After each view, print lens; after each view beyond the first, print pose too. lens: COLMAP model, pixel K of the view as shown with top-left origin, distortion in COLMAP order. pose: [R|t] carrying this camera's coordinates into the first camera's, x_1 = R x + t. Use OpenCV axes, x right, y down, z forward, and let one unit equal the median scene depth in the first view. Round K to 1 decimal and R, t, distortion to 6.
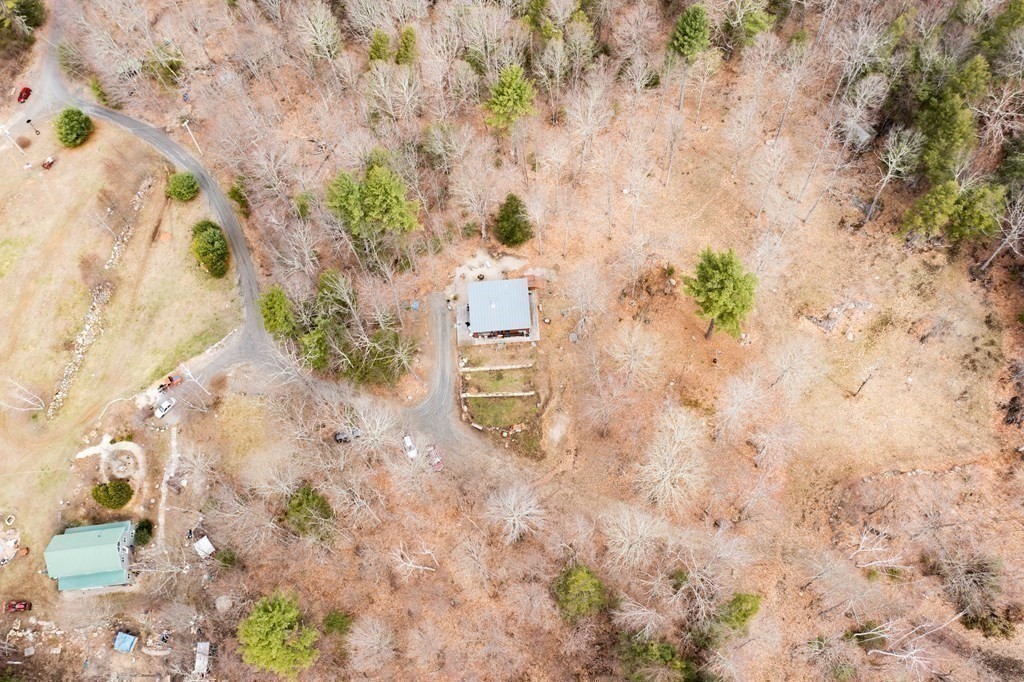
lens RADIAL K [[805.2, 0, 512.4], [0, 805.2, 340.0], [0, 0, 1]] dist [-0.032678, 0.012819]
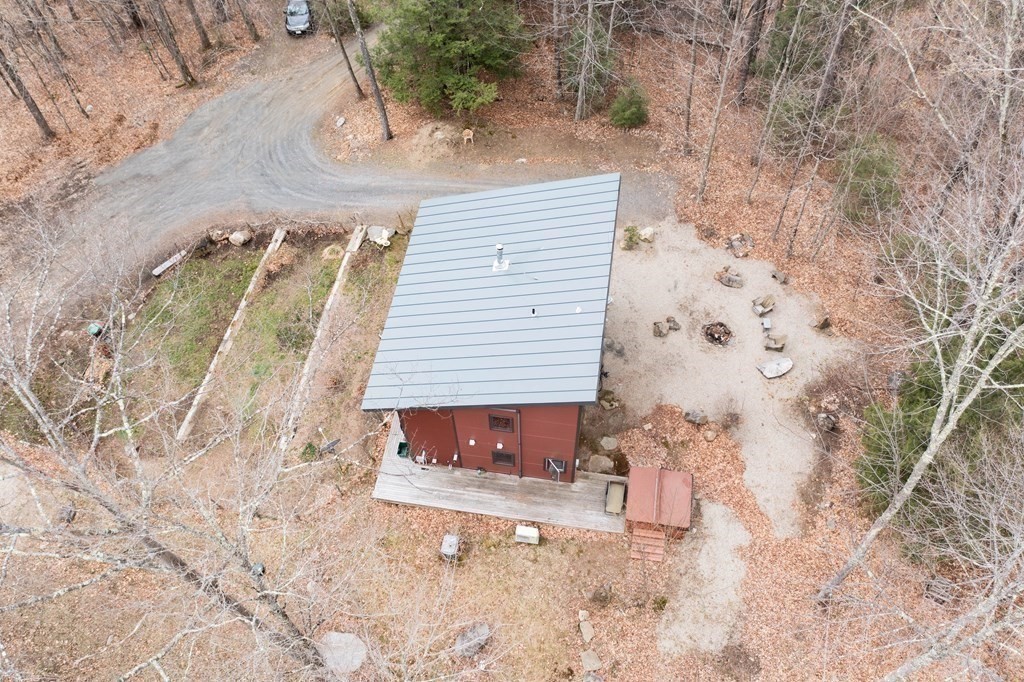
lens RADIAL K [[805.2, 0, 513.5], [0, 805.2, 338.4], [0, 0, 1]] dist [-0.032678, 0.012819]
pose [[-0.217130, 0.835774, -0.504318, 0.103822], [-0.863112, 0.076942, 0.499117, -0.154137], [0.455952, 0.543656, 0.704660, 0.842519]]
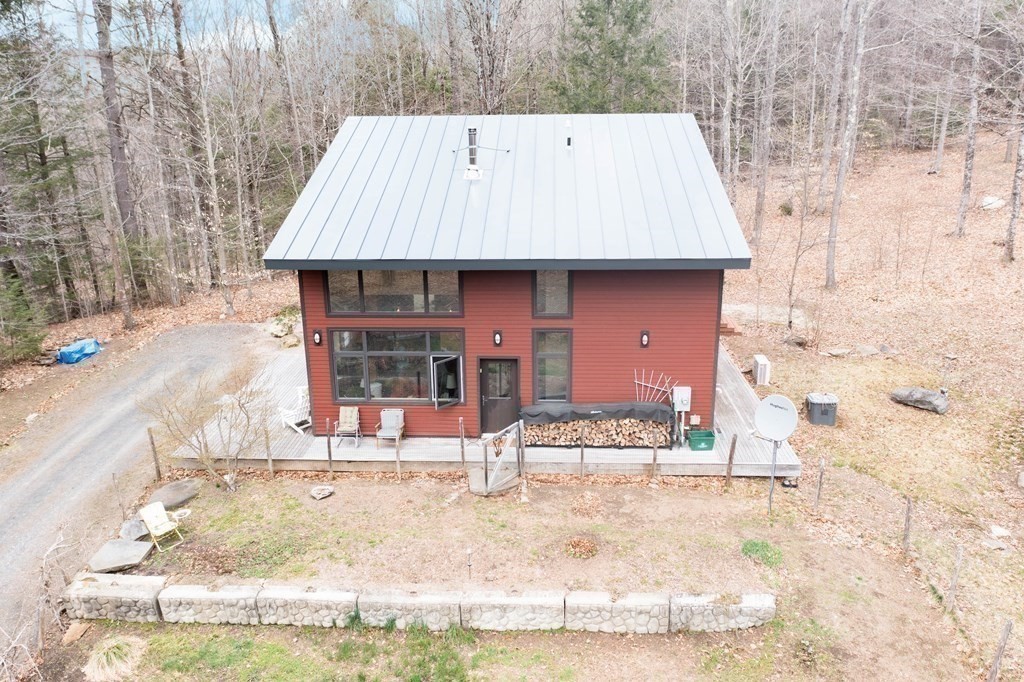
lens RADIAL K [[805.2, 0, 512.6], [0, 805.2, 344.9], [0, 0, 1]] dist [-0.032678, 0.012819]
pose [[0.993090, 0.059273, -0.101283, 0.000240], [-0.114335, 0.683145, -0.721277, 0.084205], [0.026438, 0.727873, 0.685202, 0.908248]]
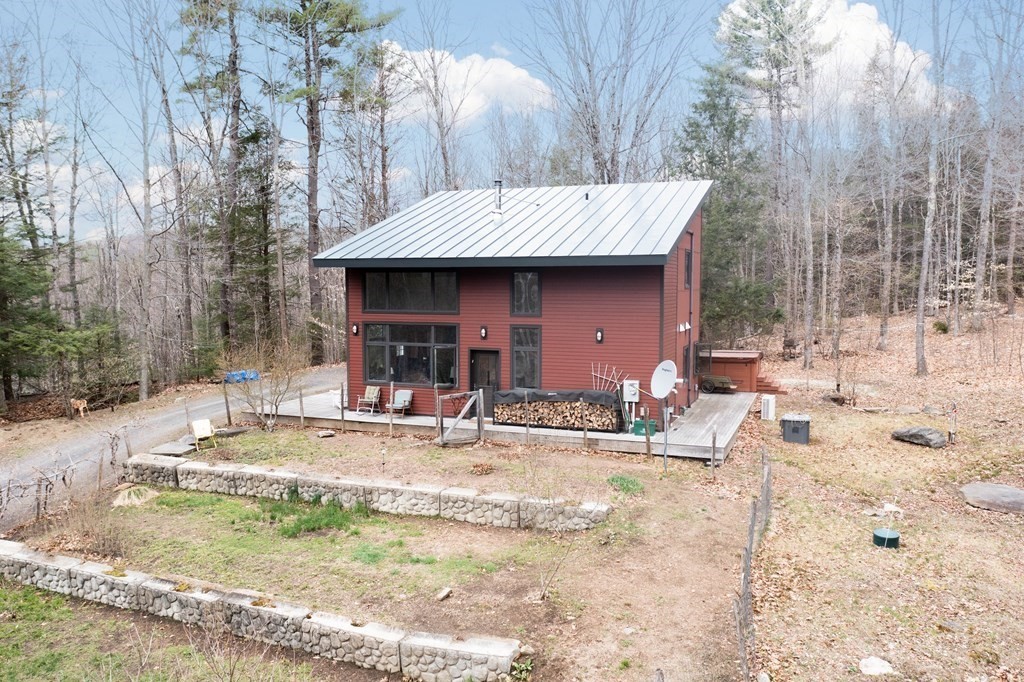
lens RADIAL K [[805.2, 0, 512.7], [0, 805.2, 341.7], [0, 0, 1]] dist [-0.032678, 0.012819]
pose [[0.905165, 0.070395, -0.419192, 0.058515], [-0.395210, 0.502429, -0.769008, 0.112129], [0.156480, 0.861748, 0.482602, 0.922377]]
